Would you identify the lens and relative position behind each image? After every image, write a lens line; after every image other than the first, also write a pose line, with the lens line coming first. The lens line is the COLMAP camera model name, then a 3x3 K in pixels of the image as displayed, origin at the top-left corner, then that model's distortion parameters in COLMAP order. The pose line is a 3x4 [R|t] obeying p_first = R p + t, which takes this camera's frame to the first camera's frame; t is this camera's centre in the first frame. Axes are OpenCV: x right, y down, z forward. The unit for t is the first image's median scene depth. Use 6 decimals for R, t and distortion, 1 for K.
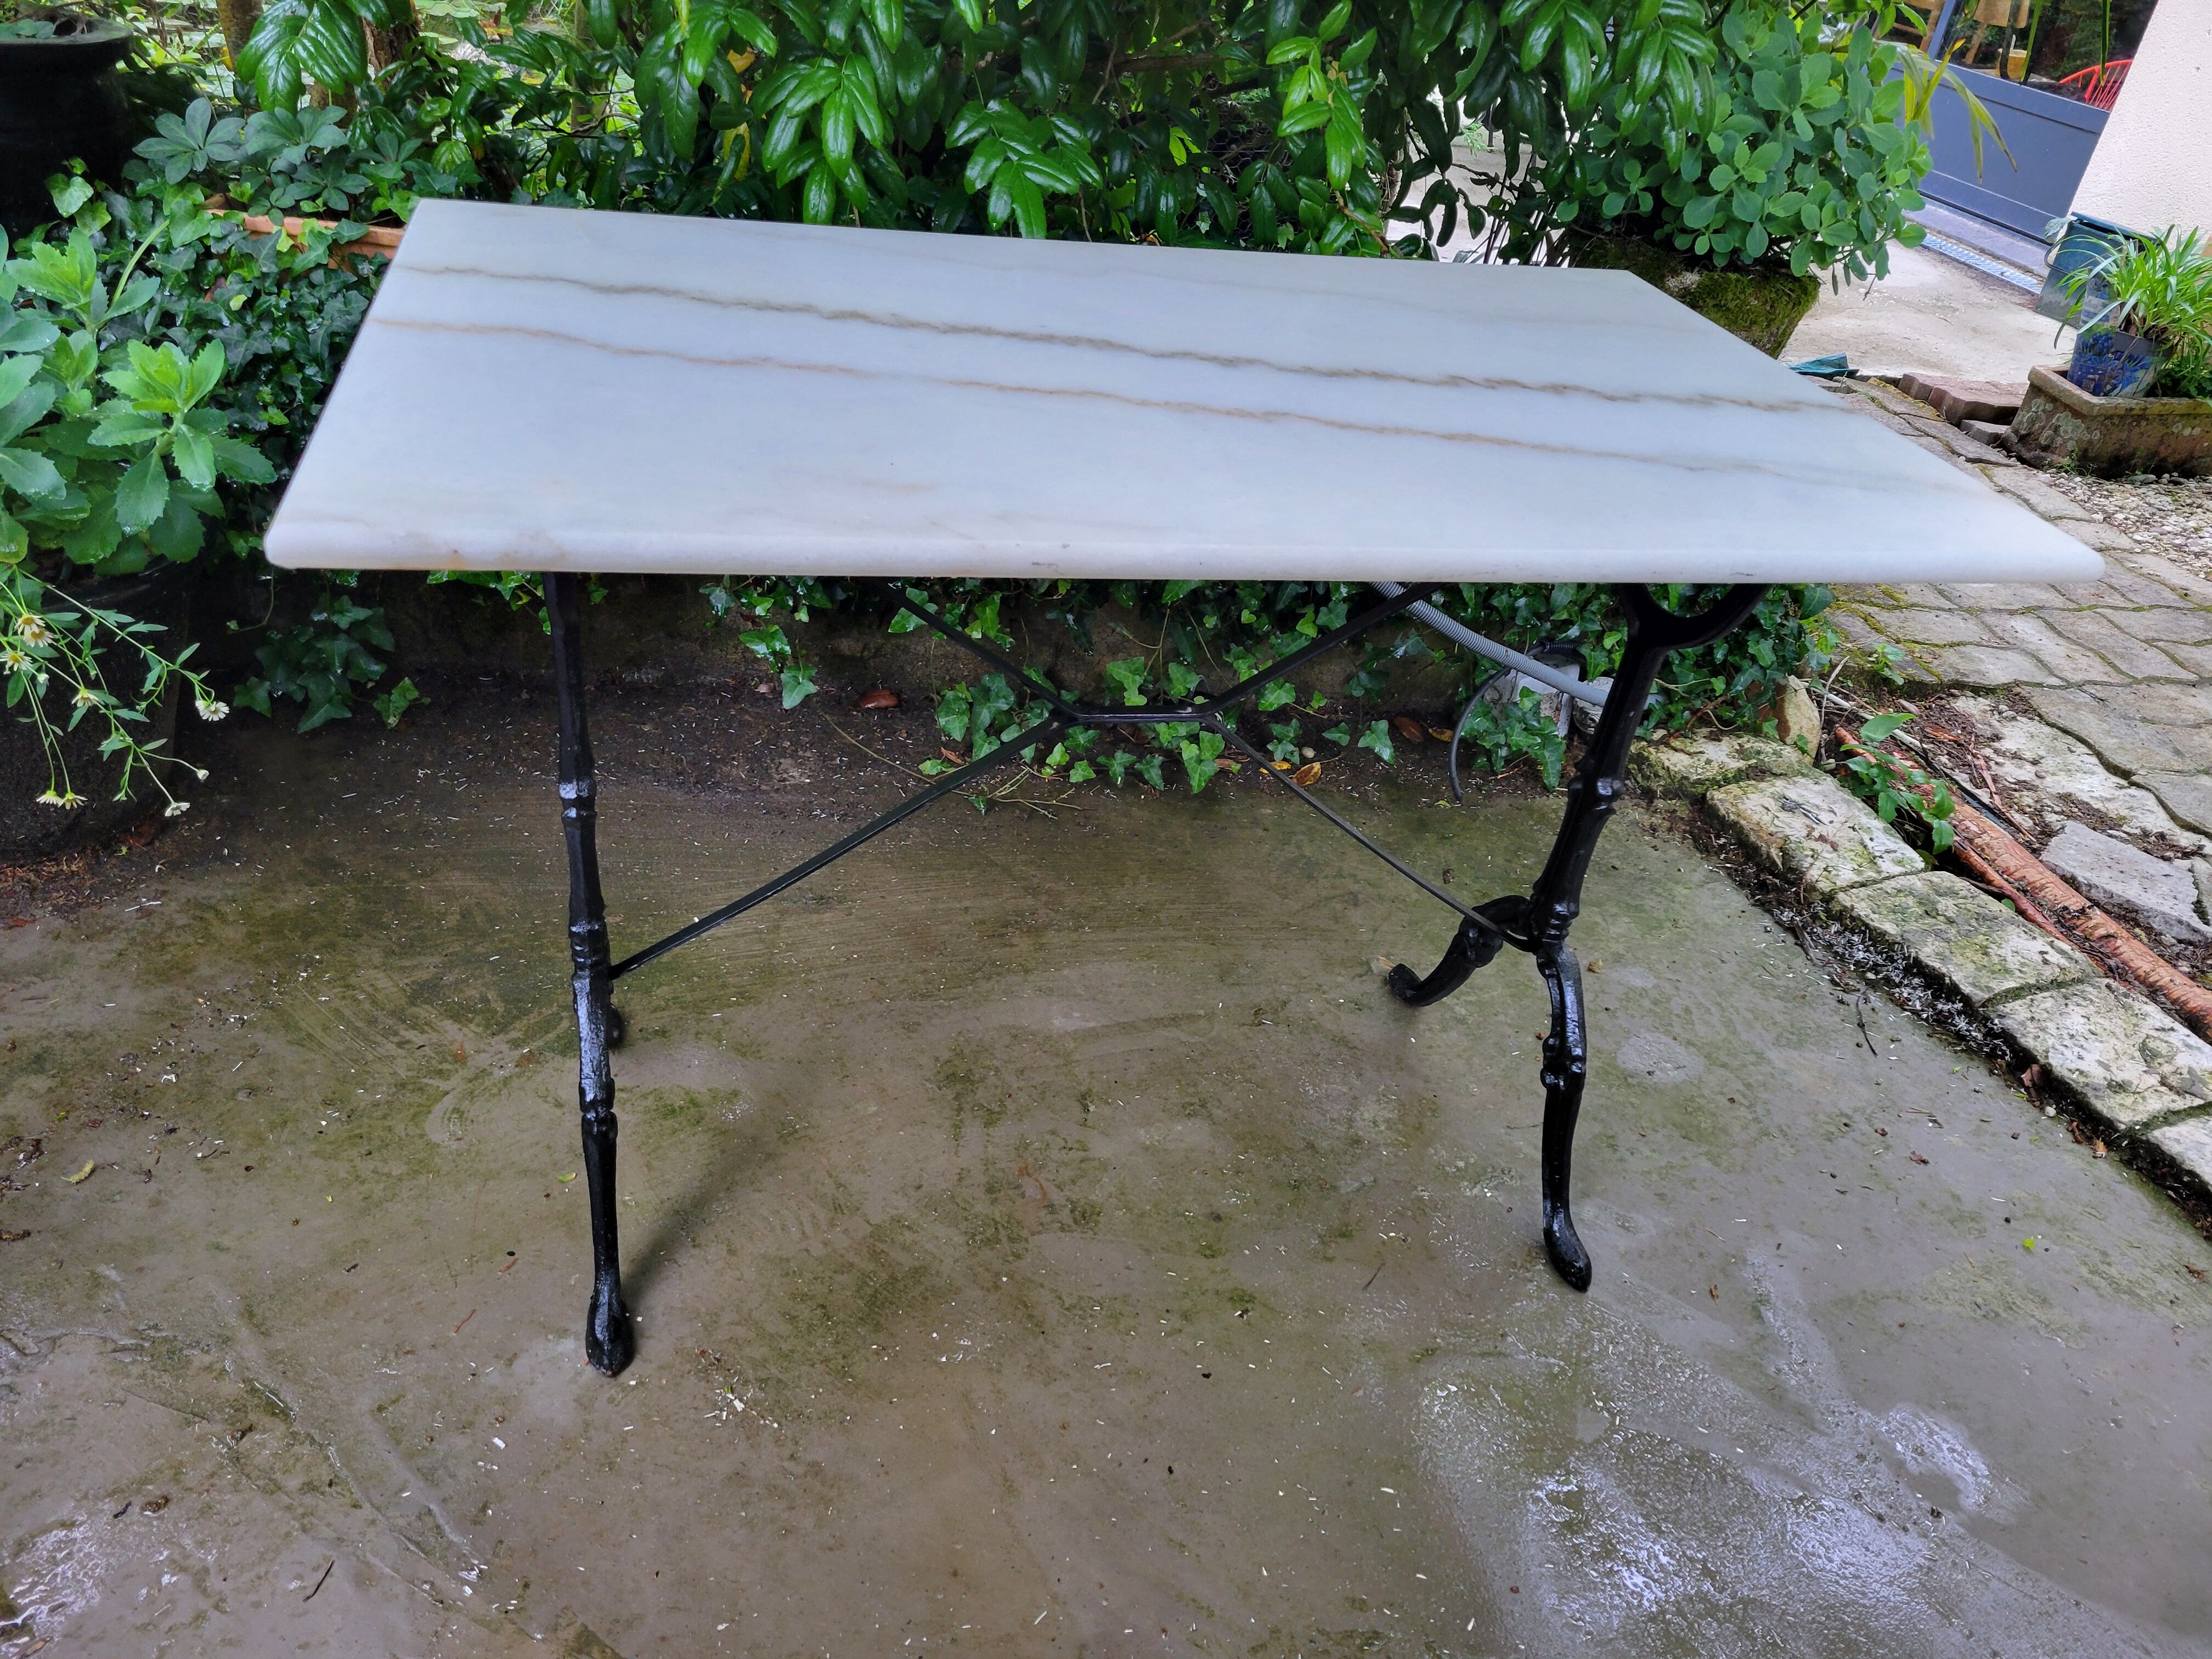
lens RADIAL K [[1655.0, 0, 1122.9], [0, 1655.0, 804.3], [0, 0, 1]] dist [0.063786, -0.049952]
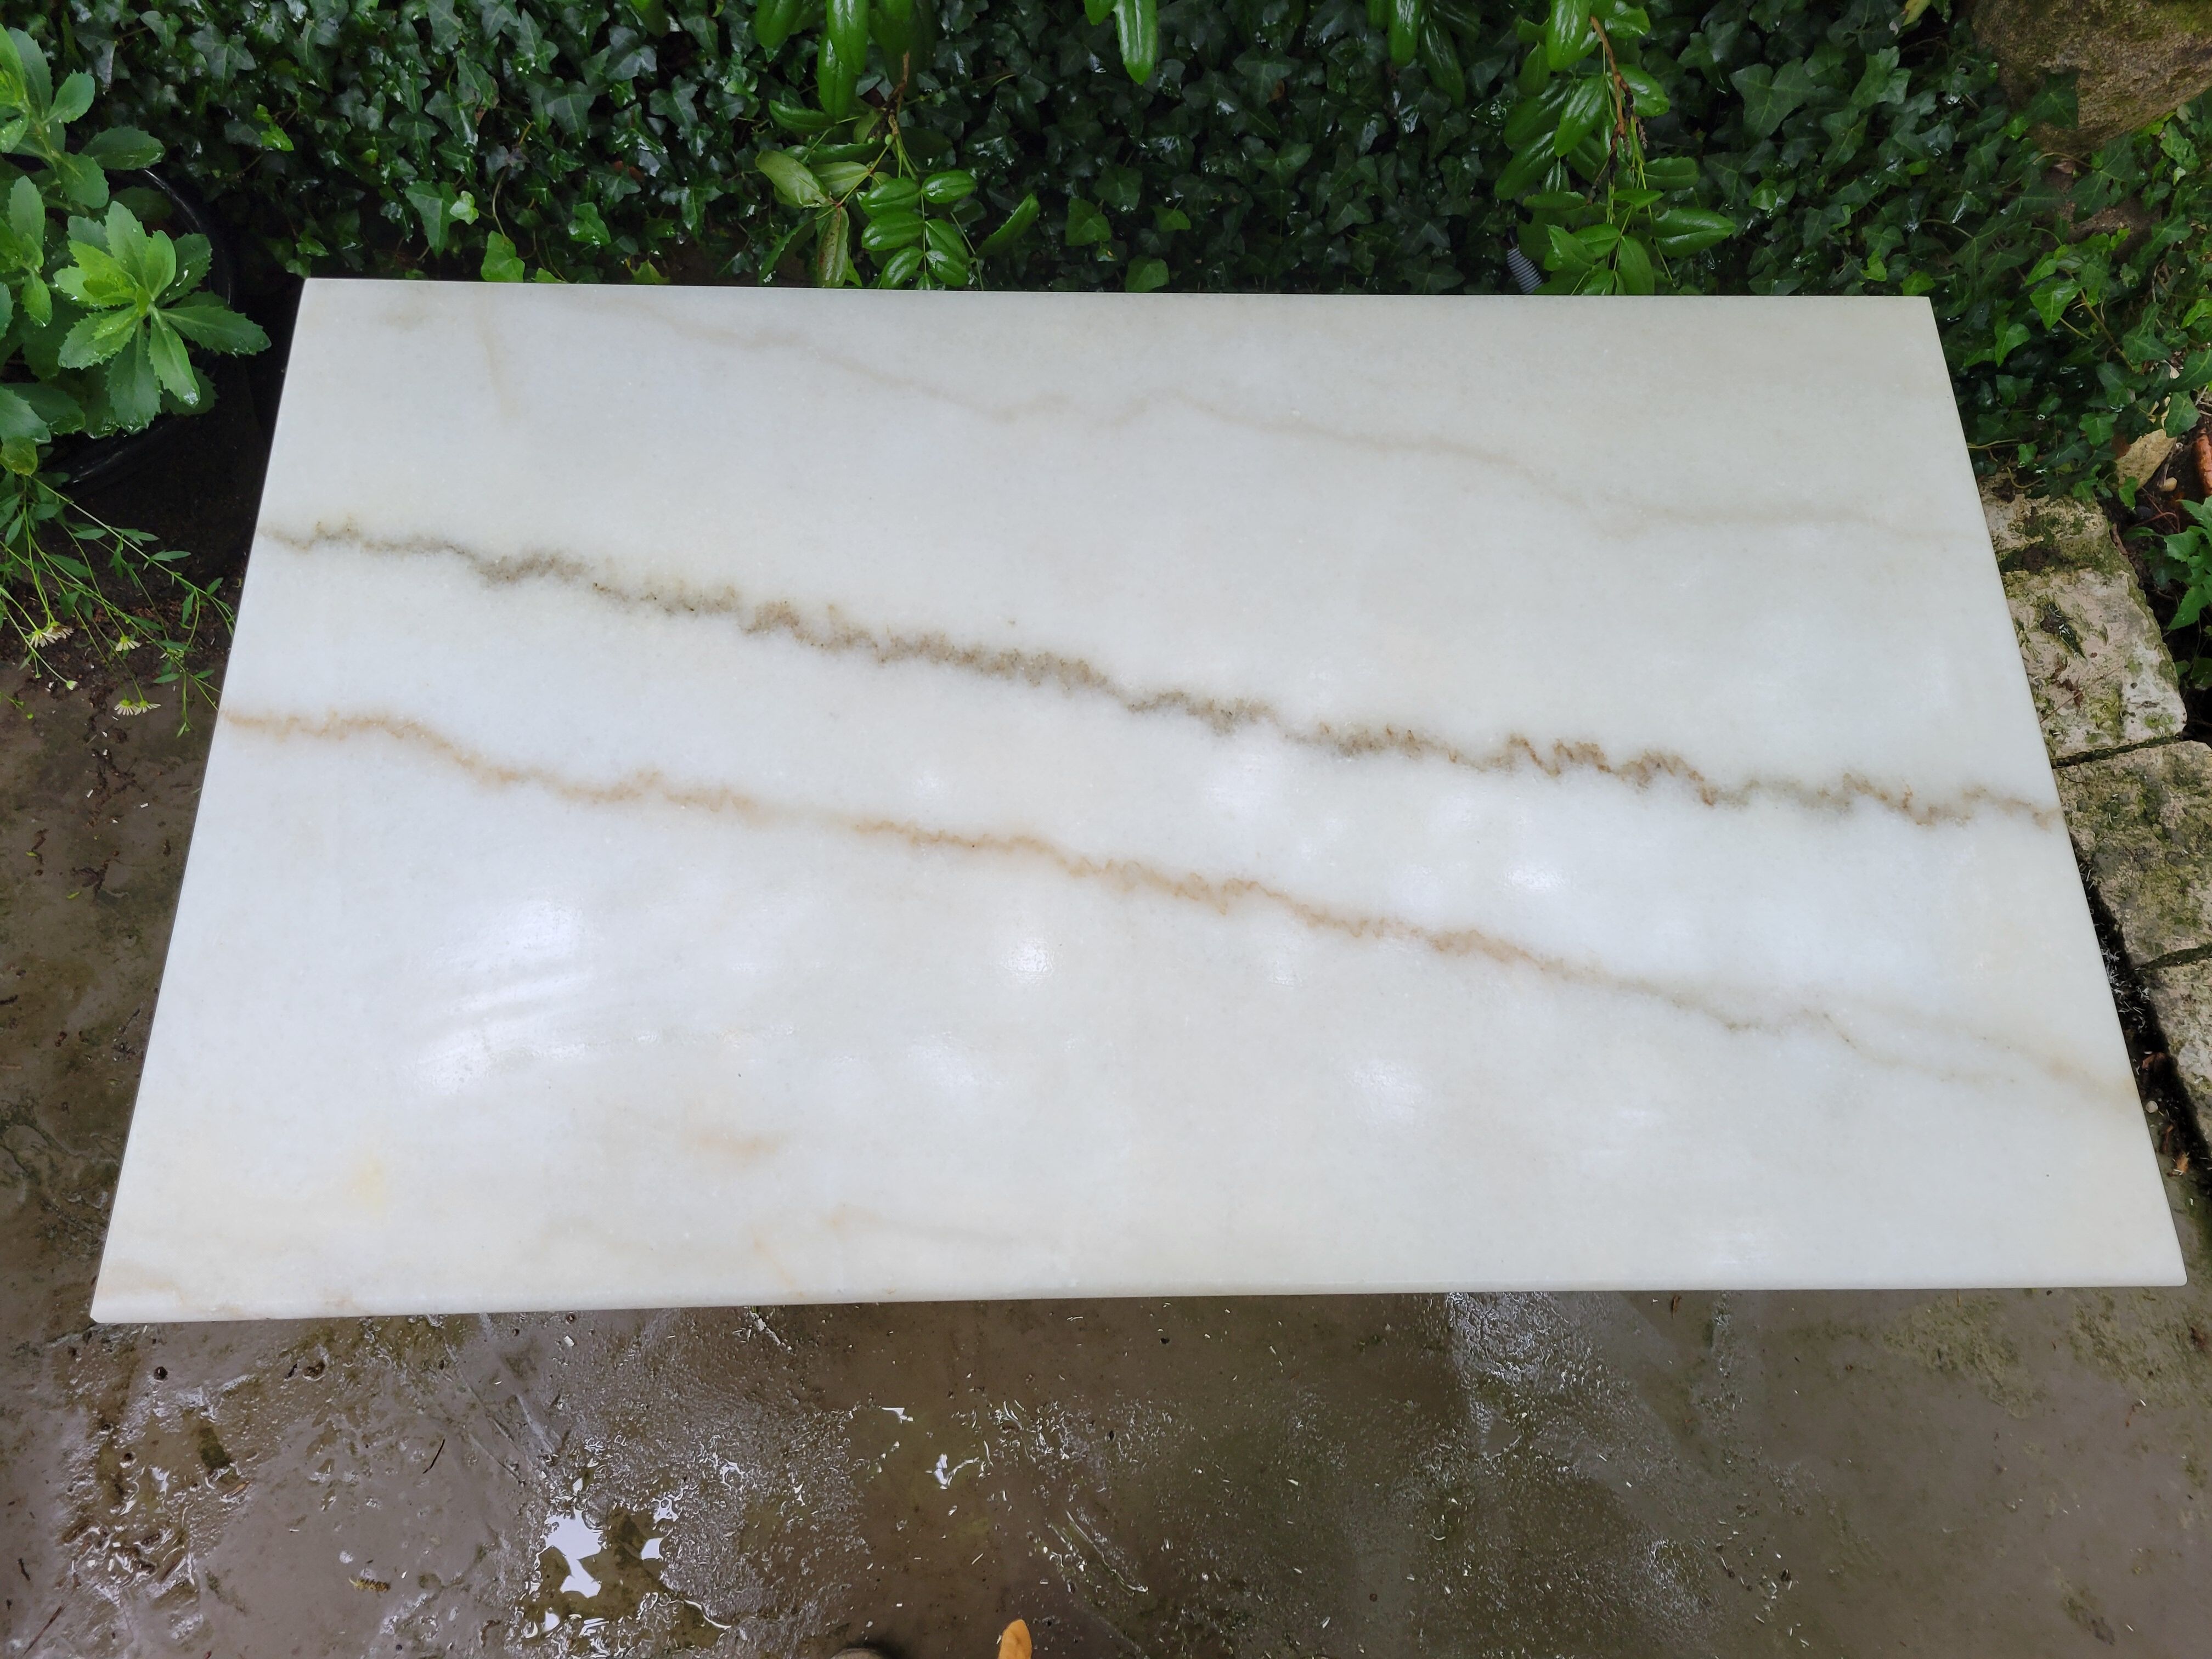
lens RADIAL K [[1655.0, 0, 1107.9], [0, 1655.0, 794.0], [0, 0, 1]] dist [0.063786, -0.049952]
pose [[0.976259, 0.163527, -0.142049, 0.090043], [-0.056569, 0.825511, 0.561544, -0.480454], [0.209091, -0.540176, 0.815163, 0.212675]]
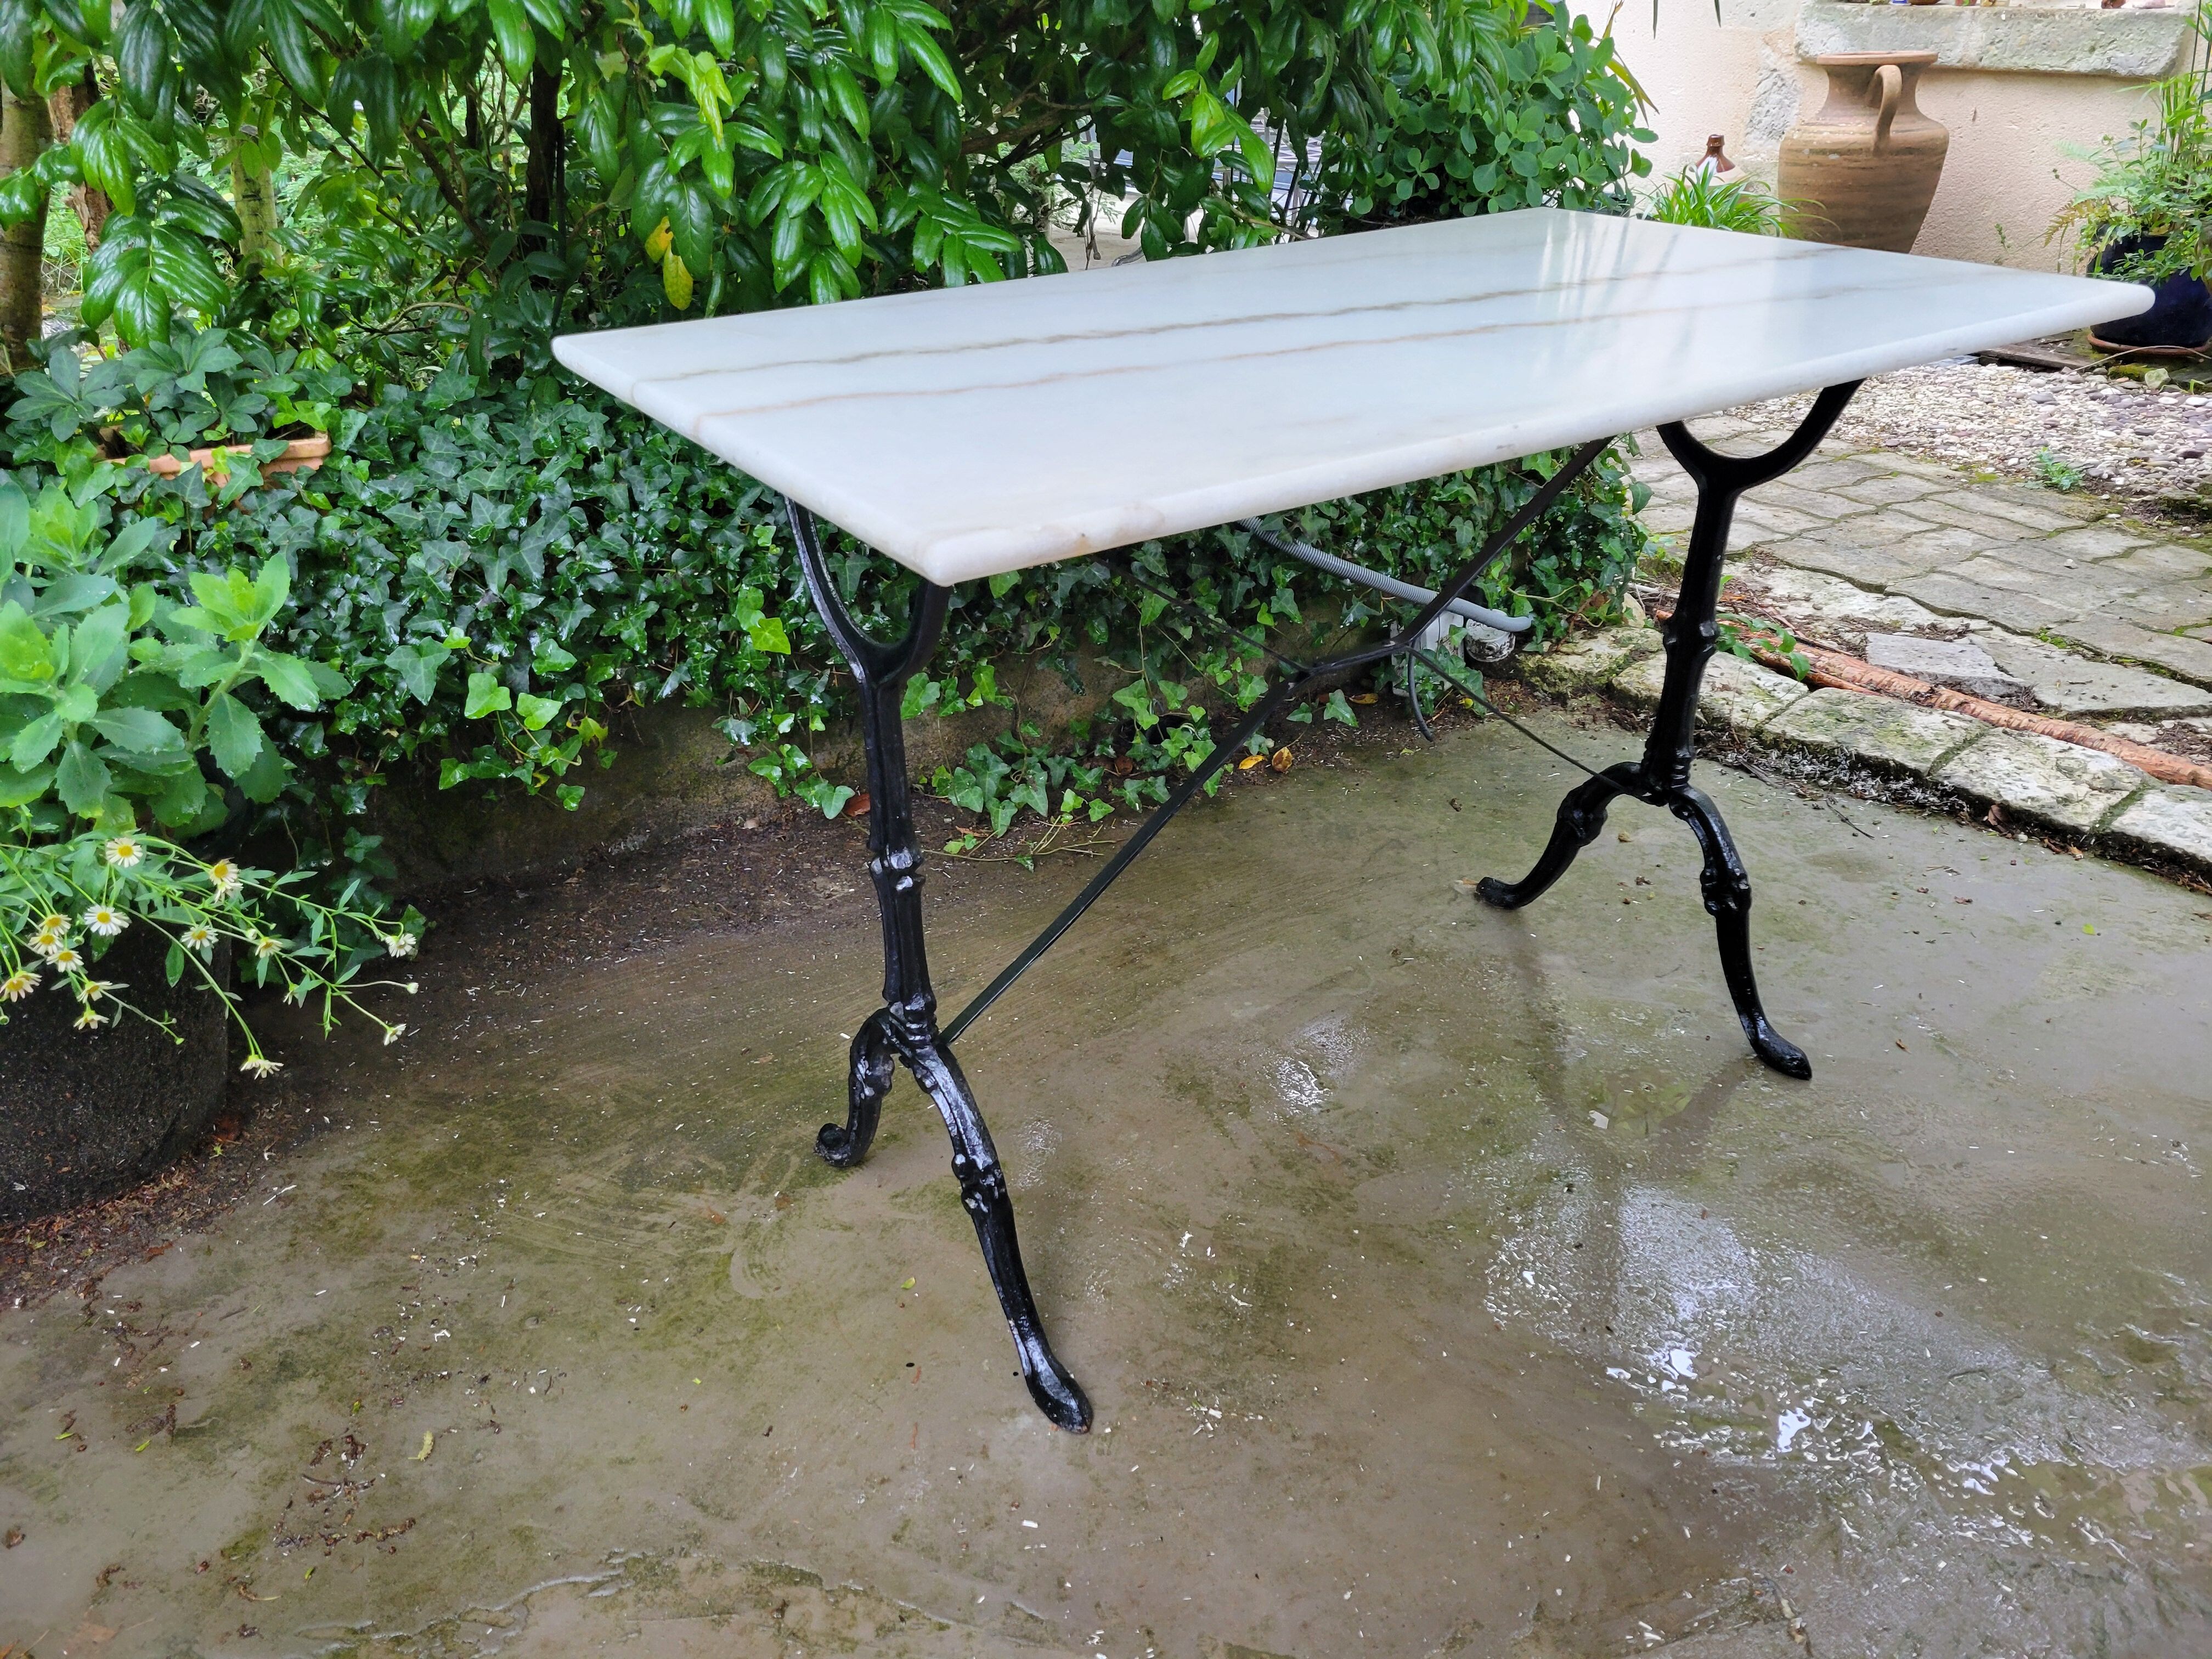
lens RADIAL K [[1655.0, 0, 1106.3], [0, 1655.0, 802.9], [0, 0, 1]] dist [0.063786, -0.049952]
pose [[0.932630, -0.272761, 0.236227, -0.320348], [0.290393, 0.955955, -0.042678, 0.026605], [-0.214182, 0.108401, 0.970760, 0.007529]]
